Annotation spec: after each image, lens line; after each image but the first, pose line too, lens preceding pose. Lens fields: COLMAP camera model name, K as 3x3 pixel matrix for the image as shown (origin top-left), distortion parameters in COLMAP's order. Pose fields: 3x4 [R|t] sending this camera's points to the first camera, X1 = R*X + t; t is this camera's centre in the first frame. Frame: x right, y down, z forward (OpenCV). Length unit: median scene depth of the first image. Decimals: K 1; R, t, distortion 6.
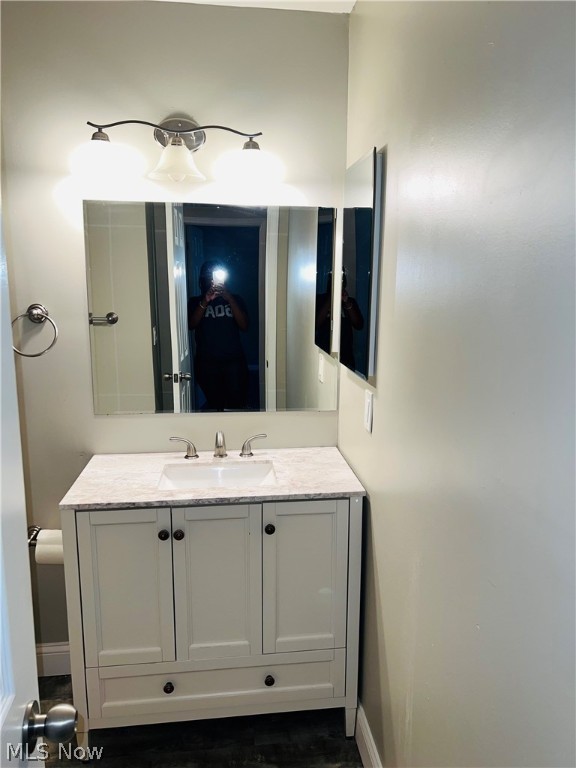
lens RADIAL K [[572.4, 0, 289.0], [0, 572.4, 382.2], [0, 0, 1]] dist [0.053774, -0.058738]
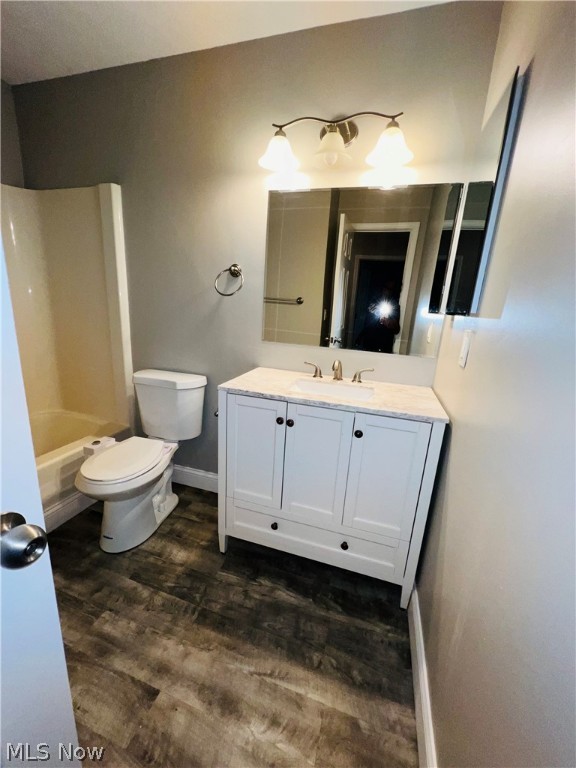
lens RADIAL K [[304.6, 0, 287.9], [0, 304.6, 381.2], [0, 0, 1]] dist [-0.000013, -0.000860]
pose [[0.912694, 0.148672, -0.380639, 0.058455], [-0.129754, 0.988702, 0.075049, 0.106768], [0.387497, -0.019107, 0.921673, 0.314084]]
